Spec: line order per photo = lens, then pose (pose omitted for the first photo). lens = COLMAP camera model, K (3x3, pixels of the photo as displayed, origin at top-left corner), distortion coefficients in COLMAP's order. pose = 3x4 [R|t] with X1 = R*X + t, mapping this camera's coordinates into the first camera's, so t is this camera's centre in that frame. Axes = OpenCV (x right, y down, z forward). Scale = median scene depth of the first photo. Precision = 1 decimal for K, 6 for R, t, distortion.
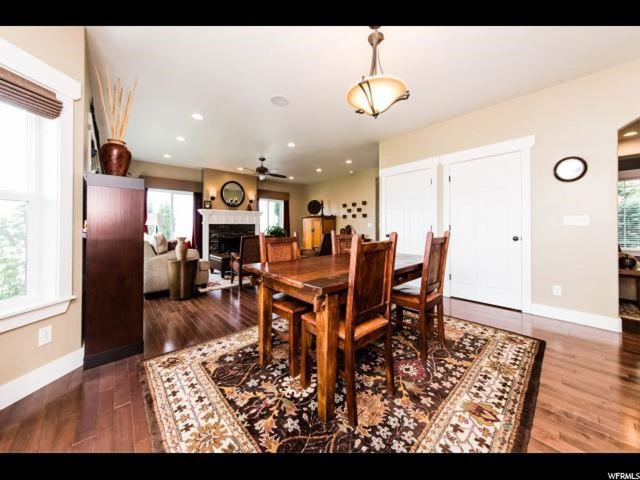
lens RADIAL K [[235.6, 0, 331.1], [0, 235.6, 225.7], [0, 0, 1]] dist [0.001043, 0.000097]
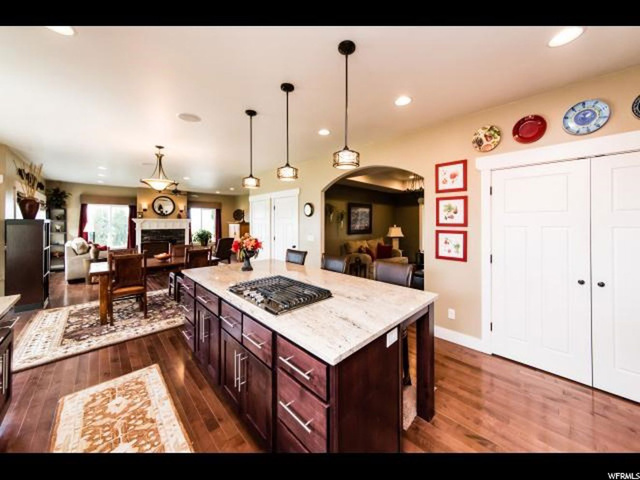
lens RADIAL K [[239.9, 0, 346.9], [0, 239.9, 222.8], [0, 0, 1]] dist [0.001525, 0.000287]
pose [[0.998908, 0.010947, 0.045418, 1.159922], [-0.011522, 0.999856, 0.012419, -0.156495], [-0.045276, -0.012929, 0.998891, -0.791392]]
